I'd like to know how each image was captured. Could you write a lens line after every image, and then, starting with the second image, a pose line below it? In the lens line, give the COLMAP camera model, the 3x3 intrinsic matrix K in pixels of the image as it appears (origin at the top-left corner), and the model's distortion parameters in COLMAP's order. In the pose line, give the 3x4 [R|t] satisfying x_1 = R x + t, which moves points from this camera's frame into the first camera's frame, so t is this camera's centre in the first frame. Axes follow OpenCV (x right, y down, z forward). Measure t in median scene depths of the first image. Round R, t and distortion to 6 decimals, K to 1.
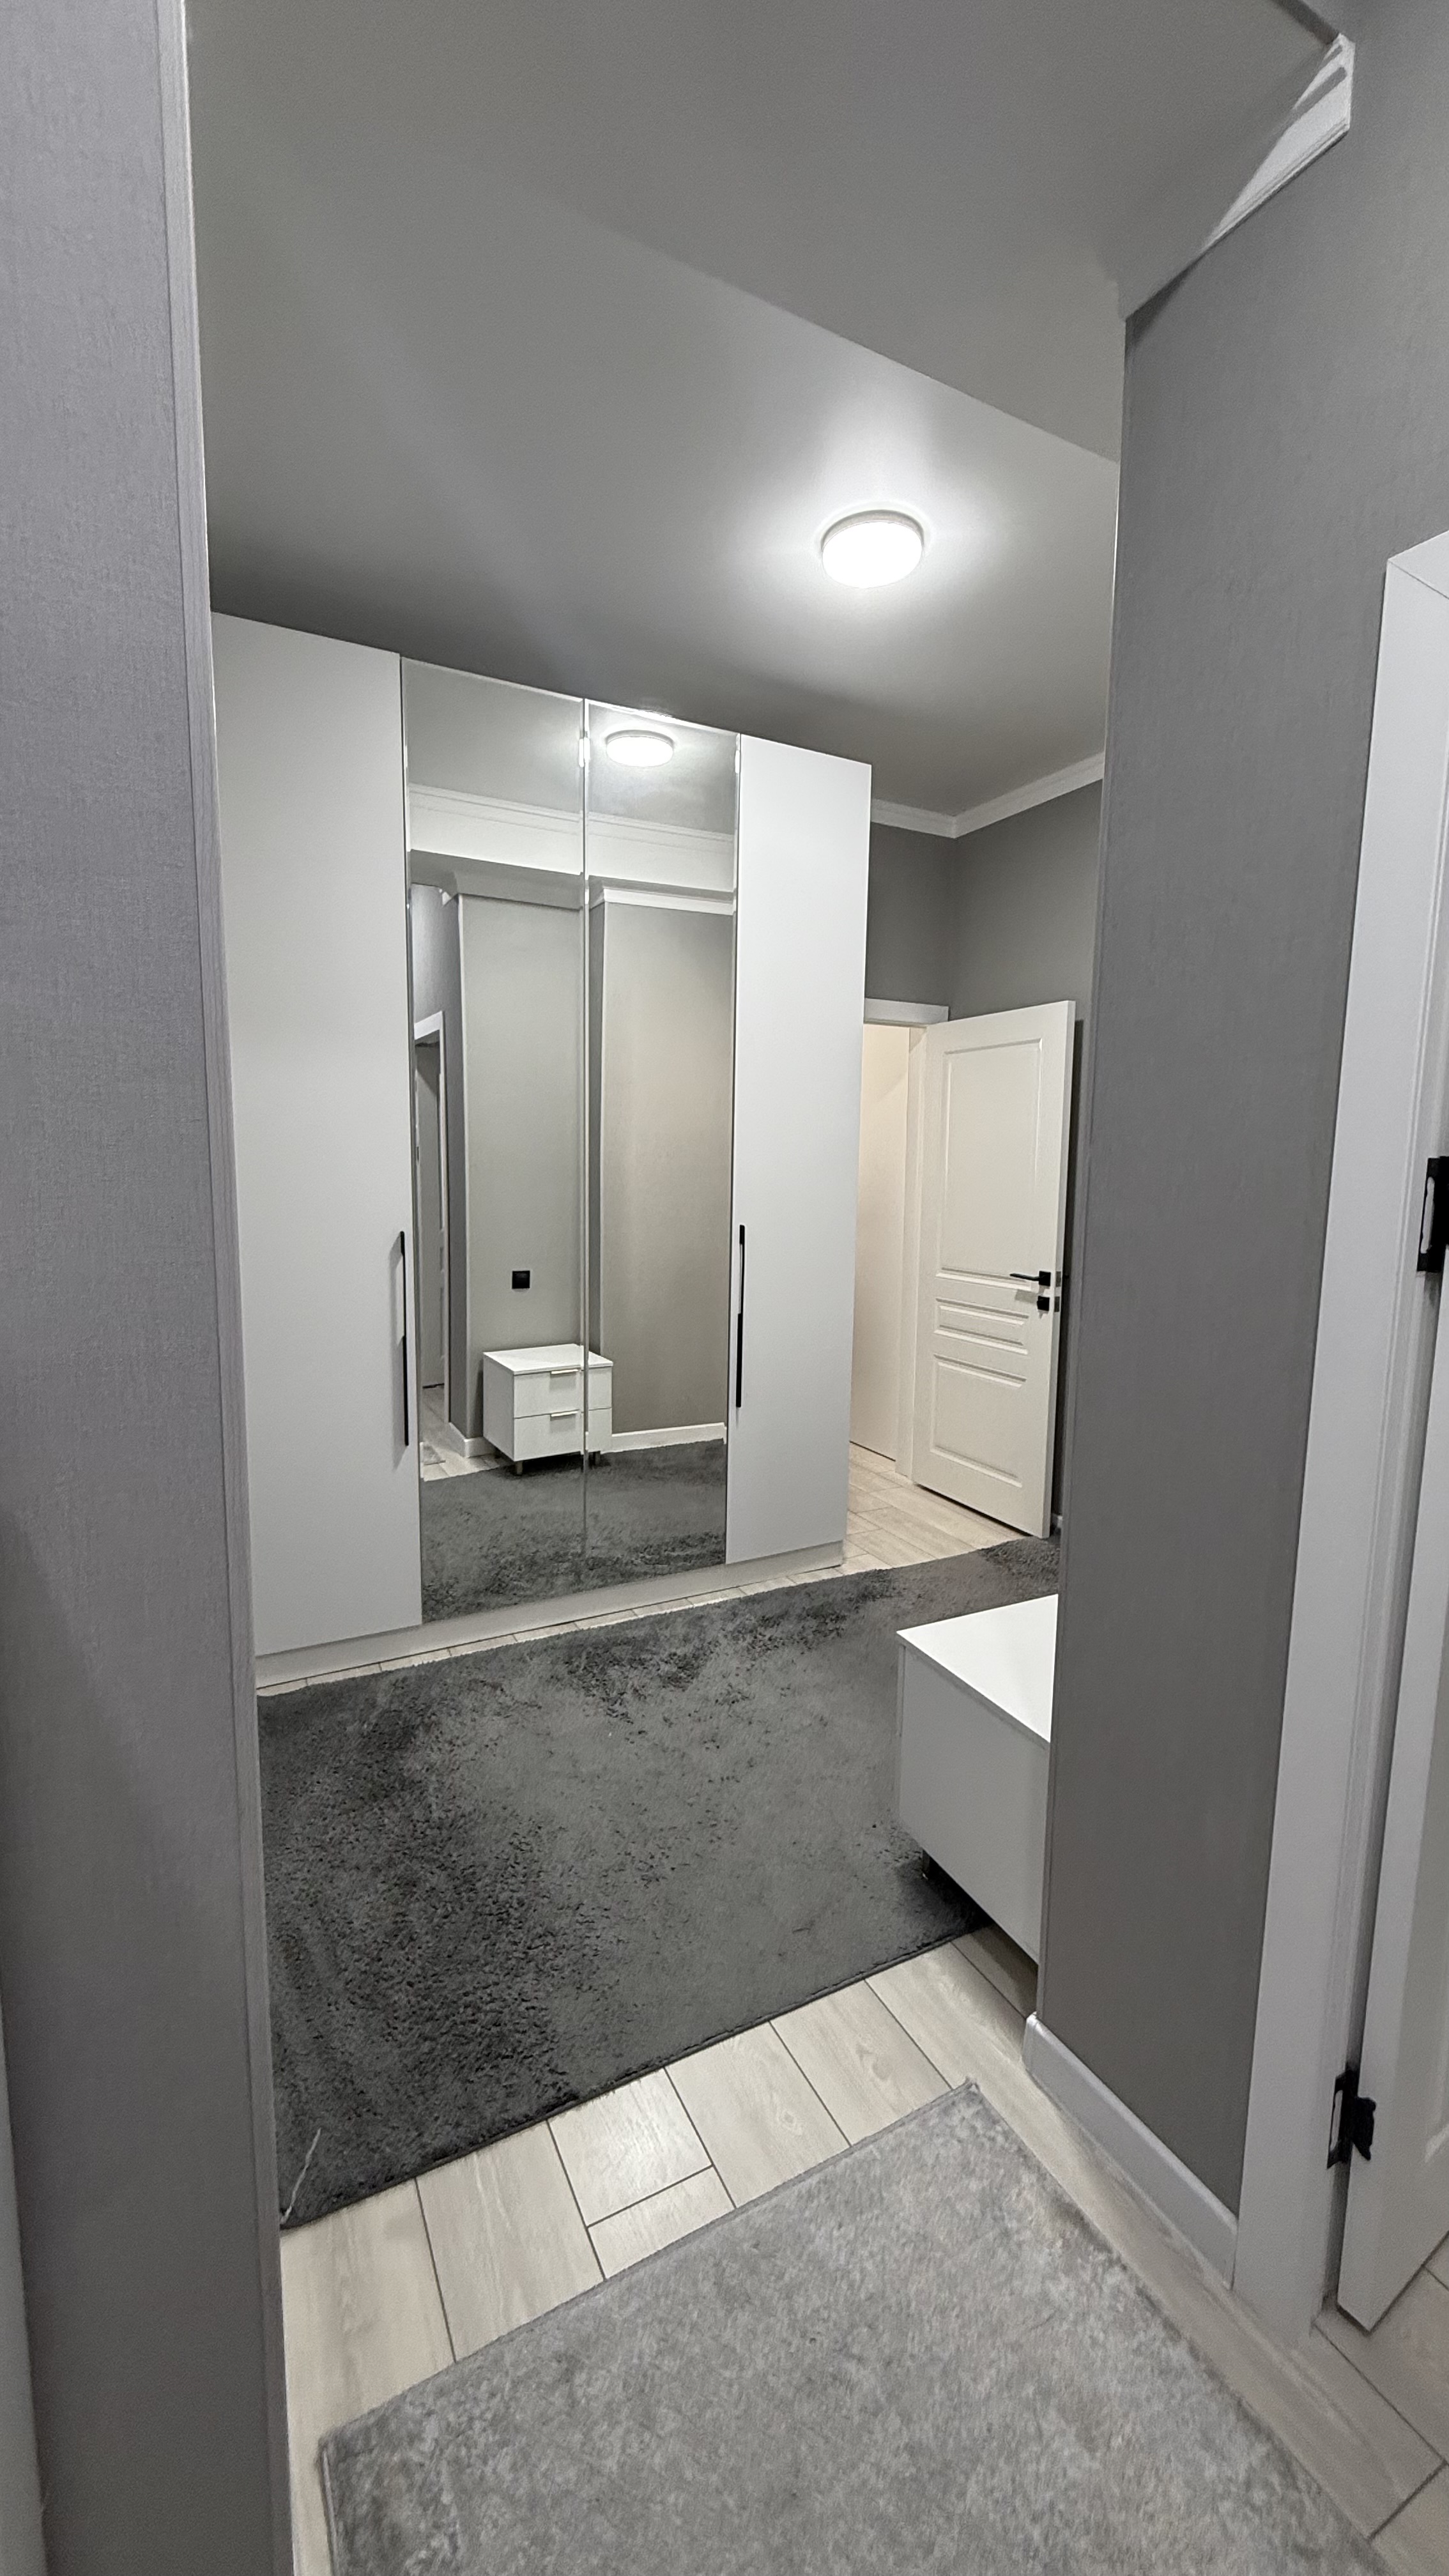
lens RADIAL K [[1030.0, 0, 722.2], [0, 1030.0, 1276.9], [0, 0, 1]] dist [-0.000461, -0.000057]
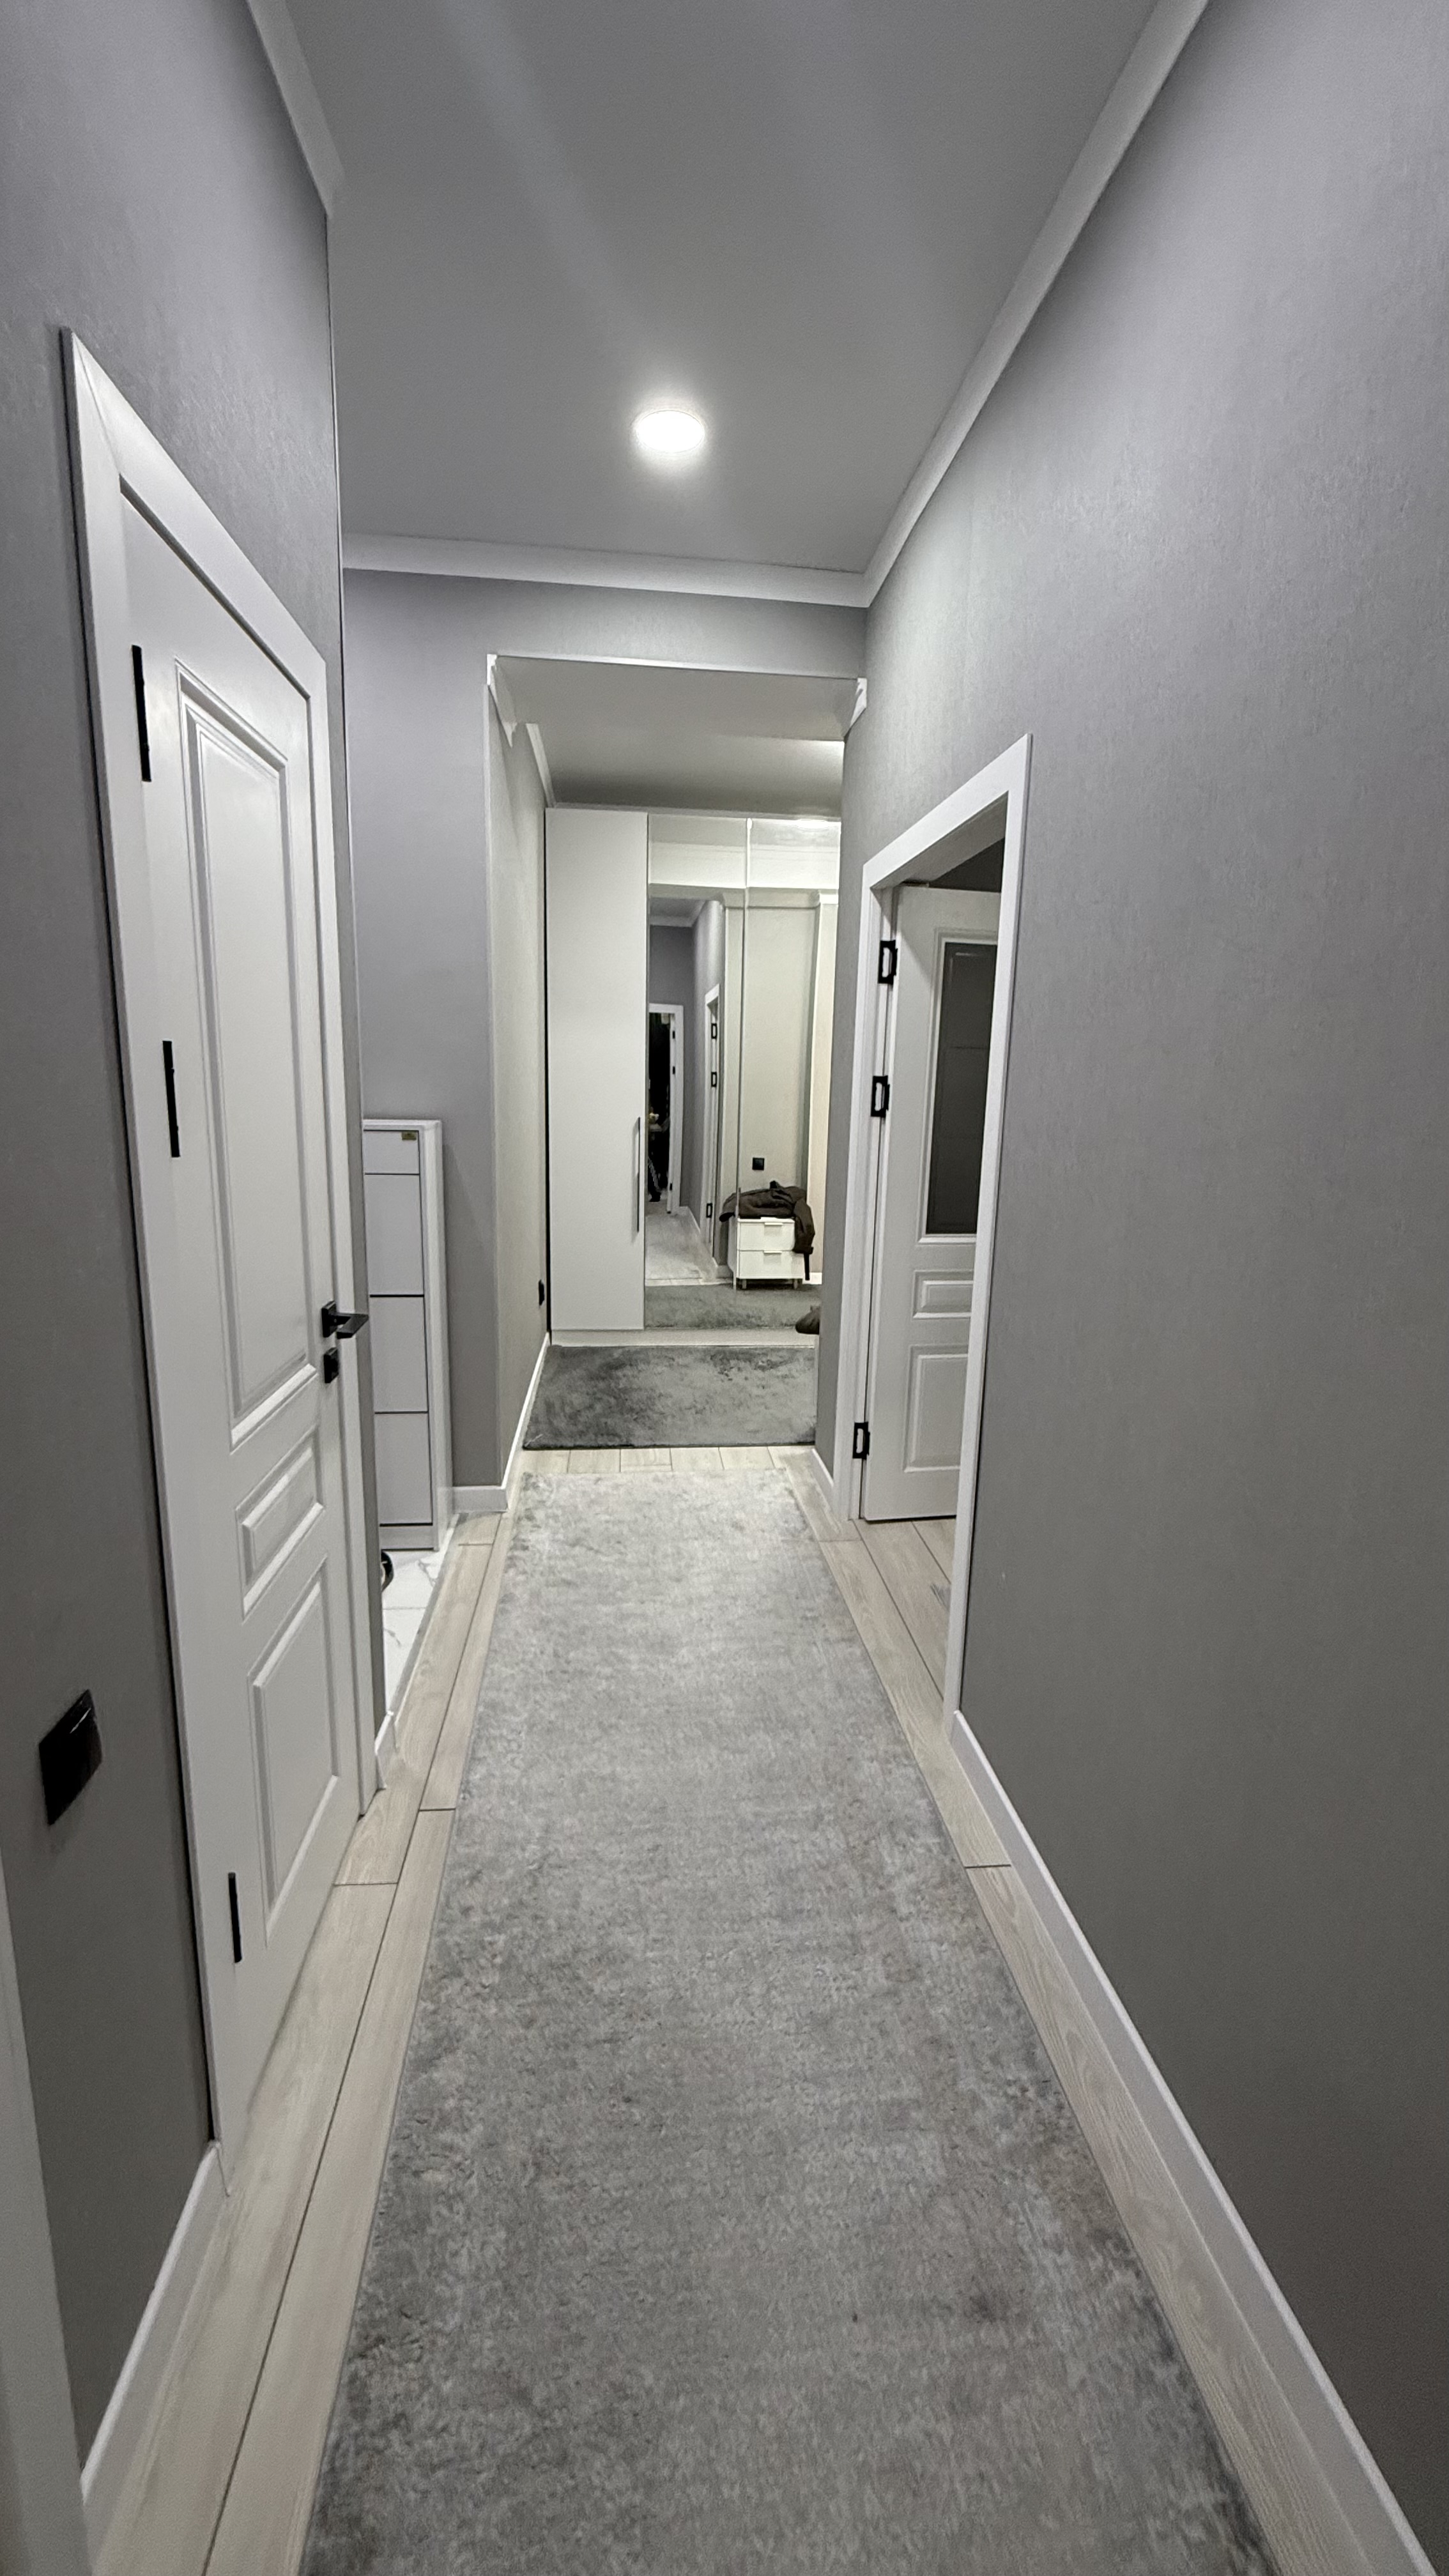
lens RADIAL K [[1030.0, 0, 728.7], [0, 1030.0, 1287.7], [0, 0, 1]] dist [-0.000461, -0.000057]
pose [[0.930383, 0.082936, -0.357083, 0.634492], [-0.055668, 0.994739, 0.085994, 0.112750], [0.362337, -0.060129, 0.930106, -0.839528]]
